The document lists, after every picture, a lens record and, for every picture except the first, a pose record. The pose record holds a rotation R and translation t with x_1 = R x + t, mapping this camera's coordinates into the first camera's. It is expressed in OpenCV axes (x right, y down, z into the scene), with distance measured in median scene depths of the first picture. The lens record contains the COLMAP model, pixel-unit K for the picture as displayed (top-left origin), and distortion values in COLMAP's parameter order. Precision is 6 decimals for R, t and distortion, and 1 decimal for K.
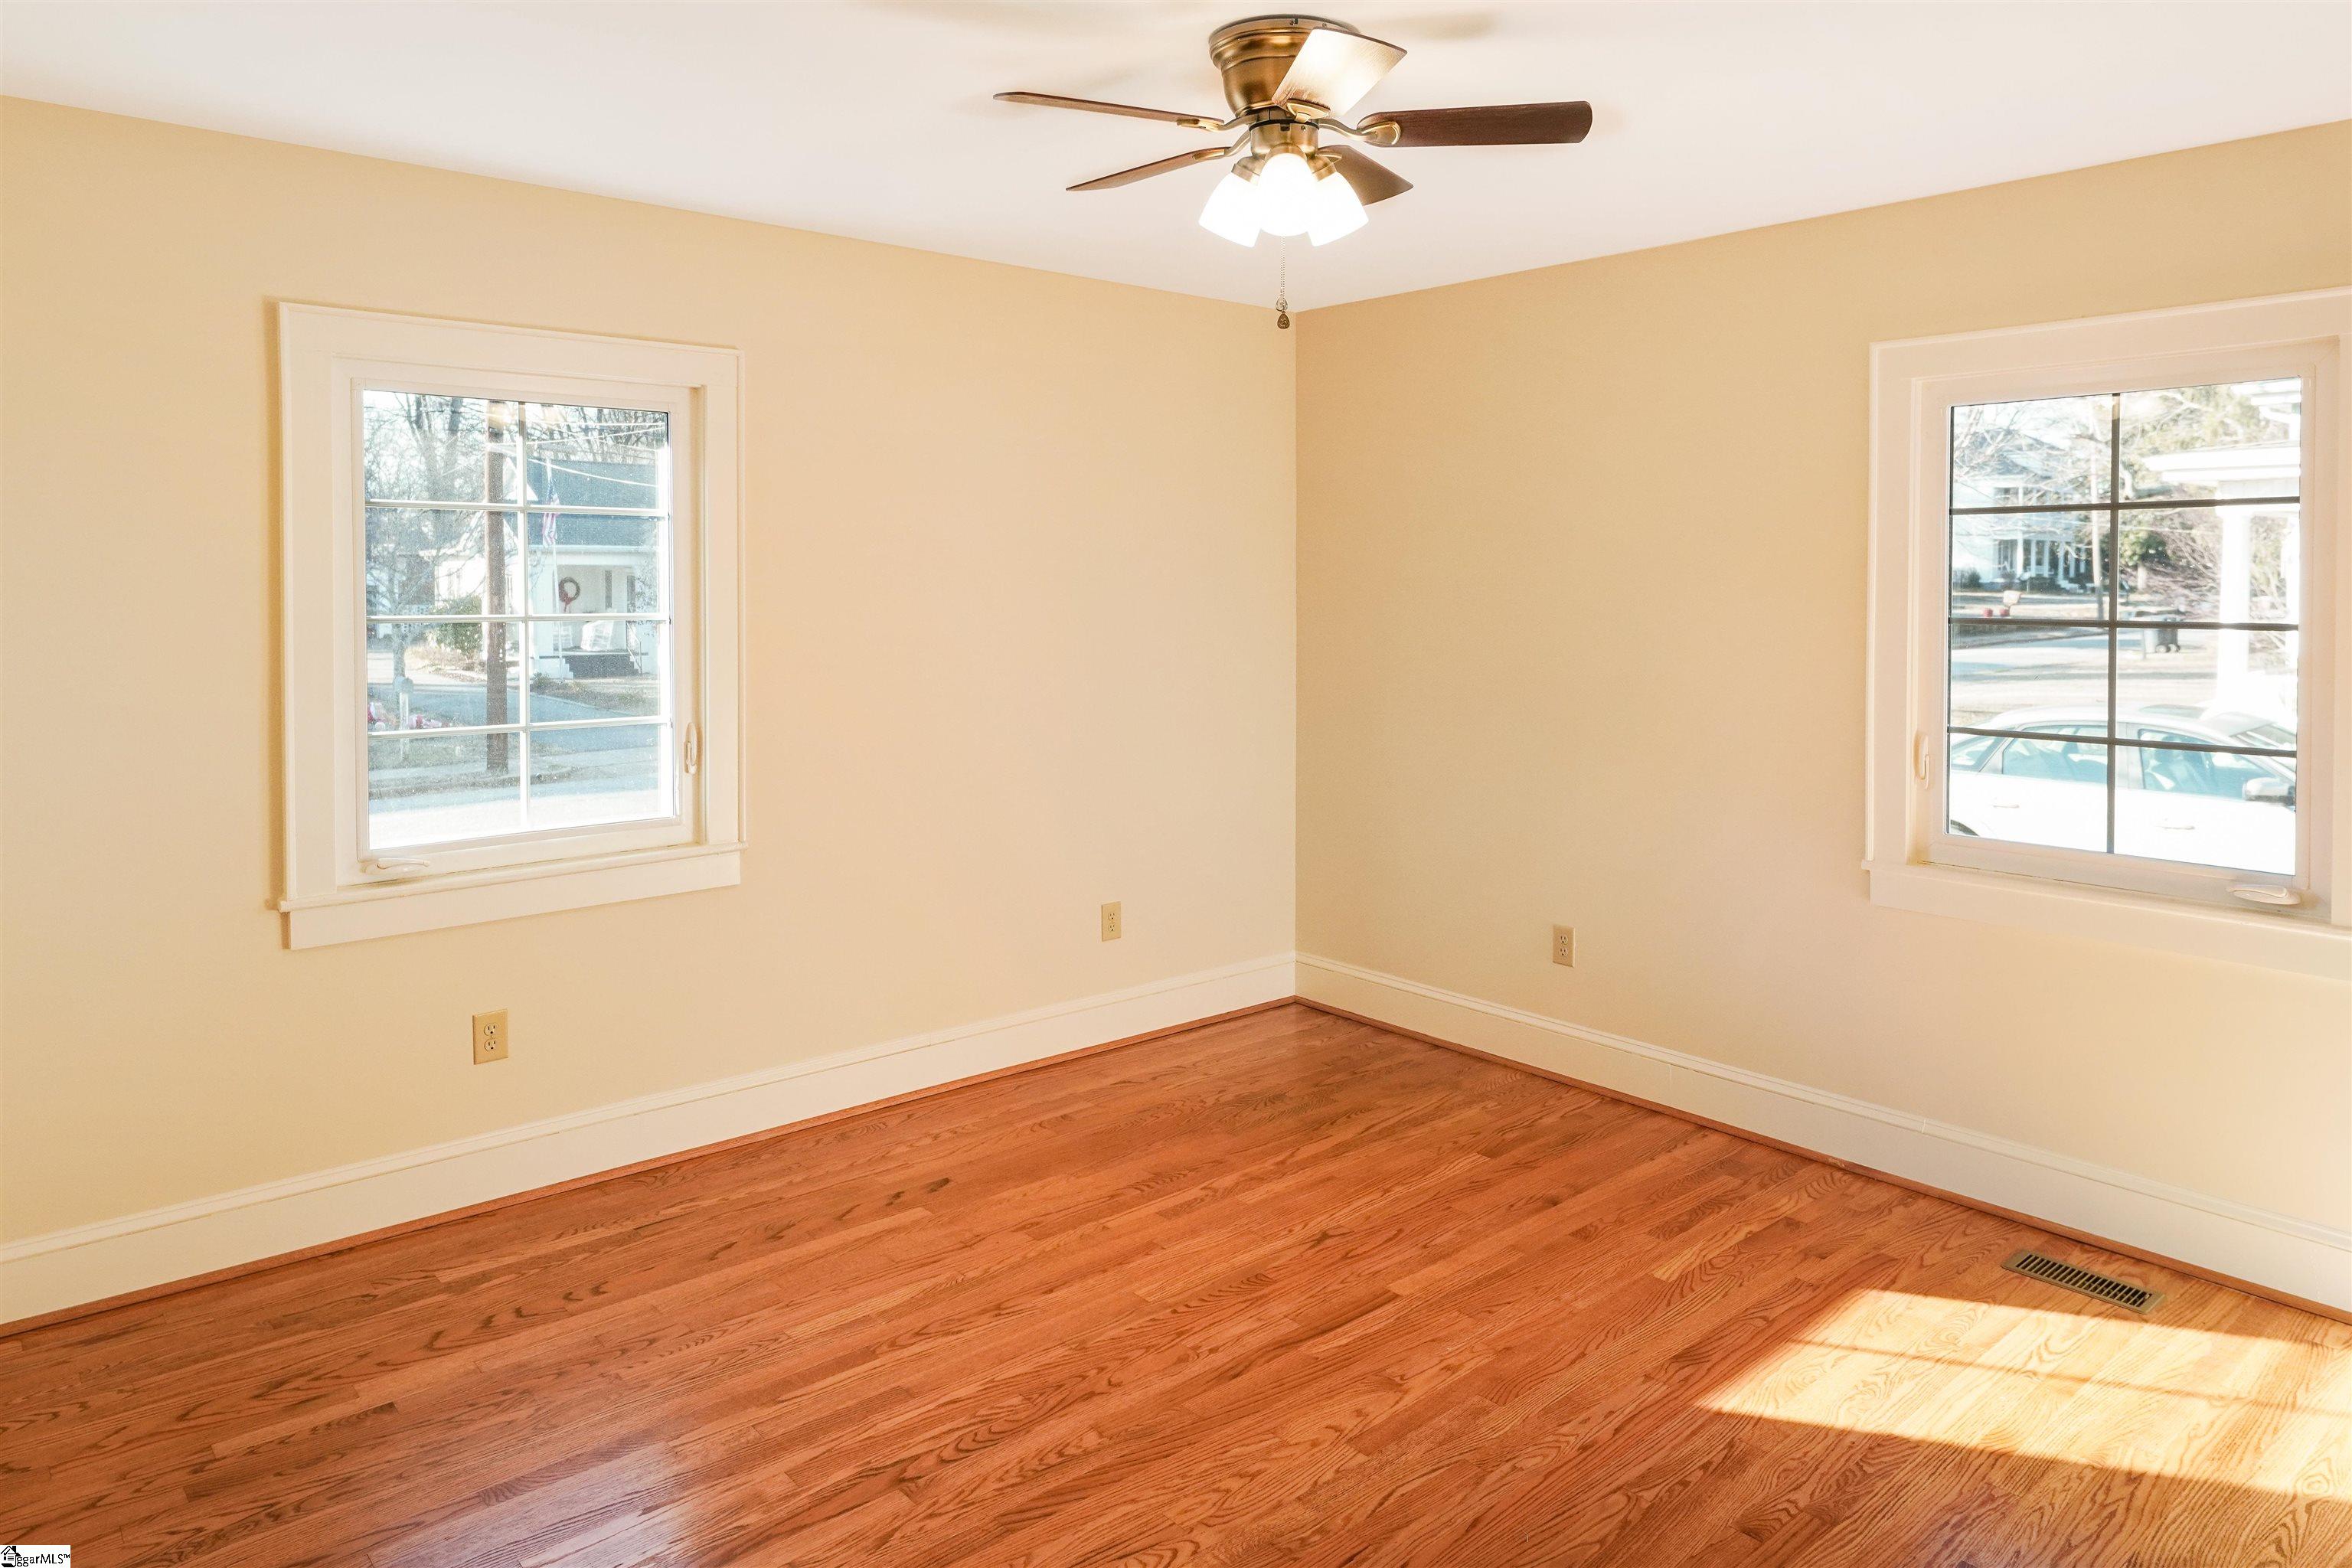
lens RADIAL K [[1505.0, 0, 1176.0], [0, 1505.0, 784.0], [0, 0, 1]] dist [-0.000968, 0.020859]
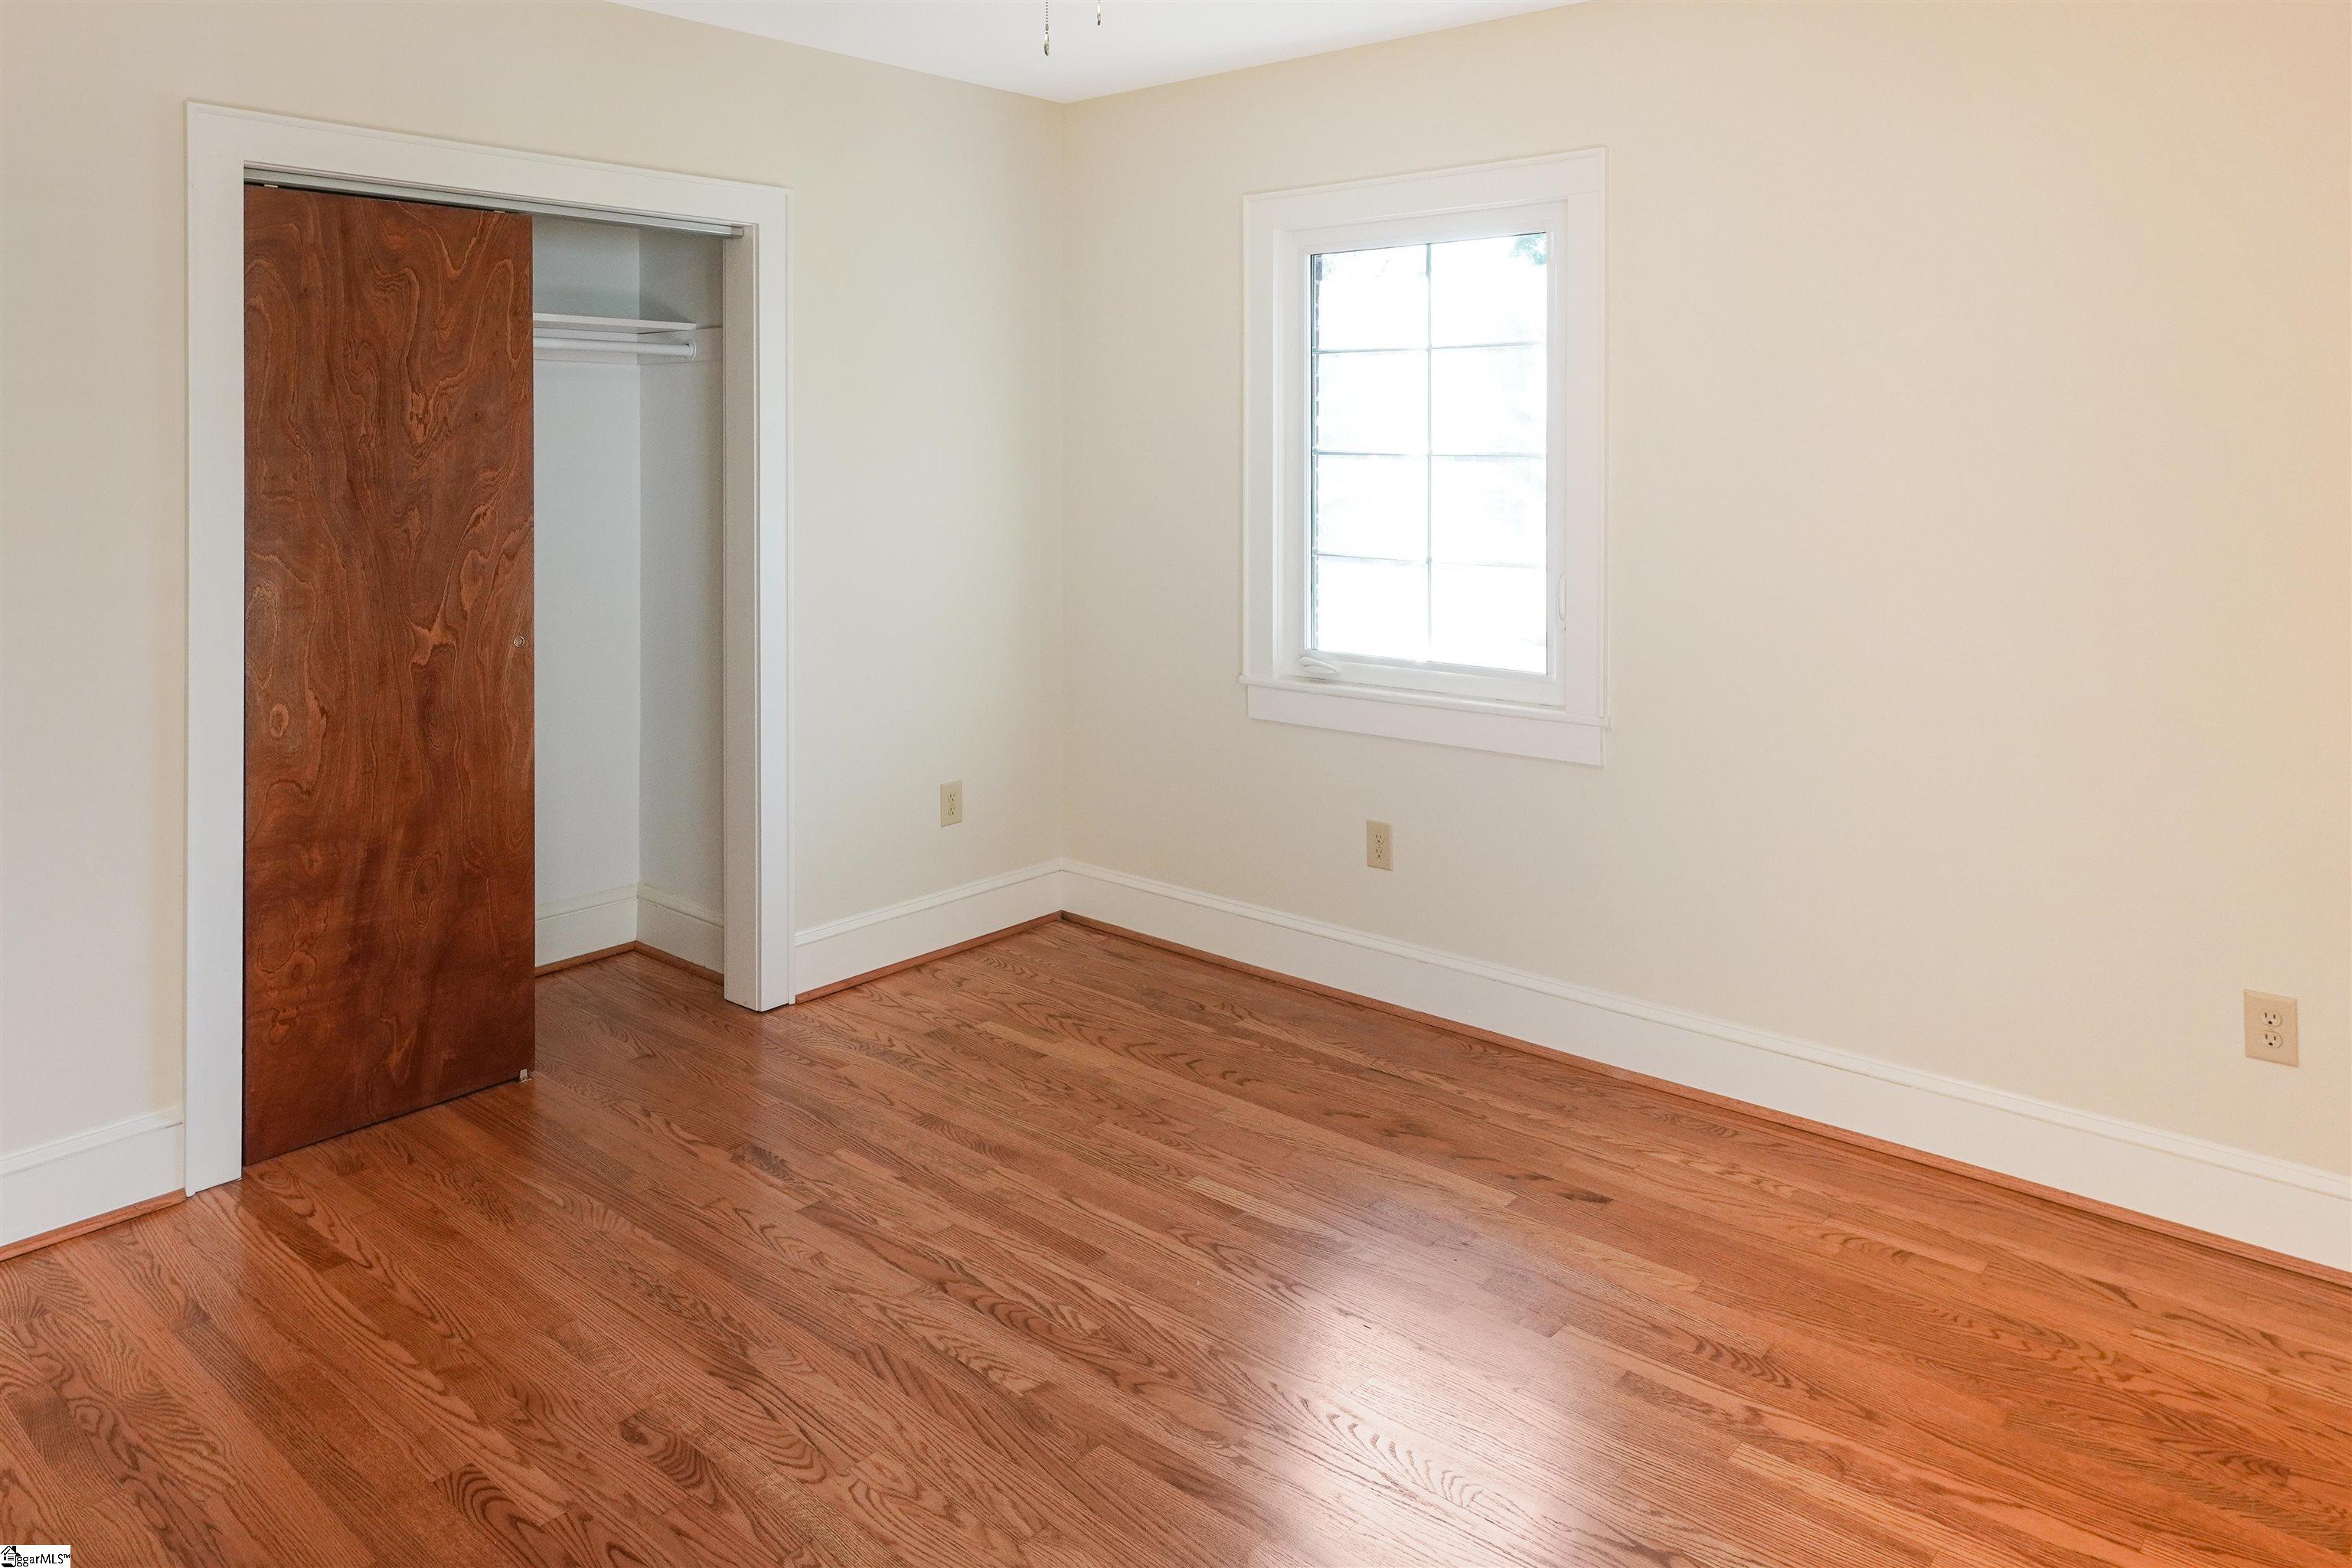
lens RADIAL K [[1505.0, 0, 1176.0], [0, 1505.0, 784.0], [0, 0, 1]] dist [-0.000968, 0.020859]
pose [[0.140455, 0.216010, -0.966236, 0.740390], [-0.131780, 0.971306, 0.197988, -0.096176], [0.981278, 0.099522, 0.164891, 0.916045]]
